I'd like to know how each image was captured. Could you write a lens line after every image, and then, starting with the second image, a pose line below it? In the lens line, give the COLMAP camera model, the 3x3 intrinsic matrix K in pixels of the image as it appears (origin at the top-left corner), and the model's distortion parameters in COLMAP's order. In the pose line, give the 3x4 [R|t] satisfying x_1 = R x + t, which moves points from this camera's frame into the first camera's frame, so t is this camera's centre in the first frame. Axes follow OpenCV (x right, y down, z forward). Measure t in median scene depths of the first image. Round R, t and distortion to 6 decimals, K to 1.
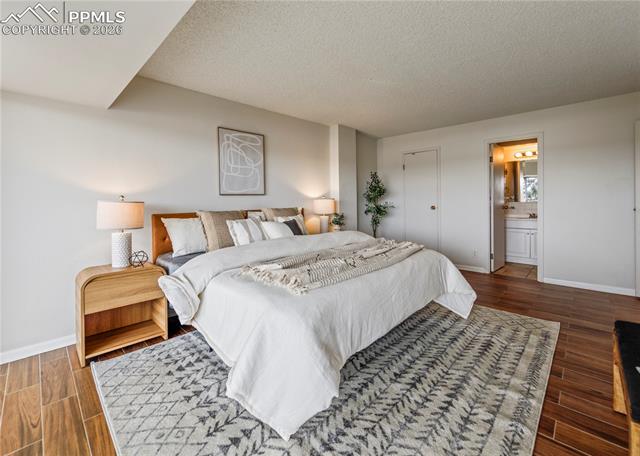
lens RADIAL K [[277.5, 0, 315.5], [0, 277.5, 207.5], [0, 0, 1]] dist [-0.004022, -0.000156]
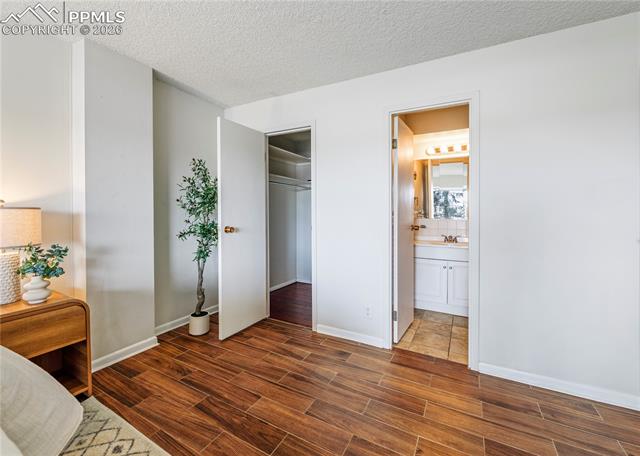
lens RADIAL K [[273.4, 0, 318.3], [0, 273.4, 216.3], [0, 0, 1]] dist [-0.001609, -0.000426]
pose [[0.961114, 0.011707, 0.275903, 0.319374], [-0.007478, 0.999838, -0.016374, -0.013479], [-0.276050, 0.013674, 0.961046, 0.488314]]
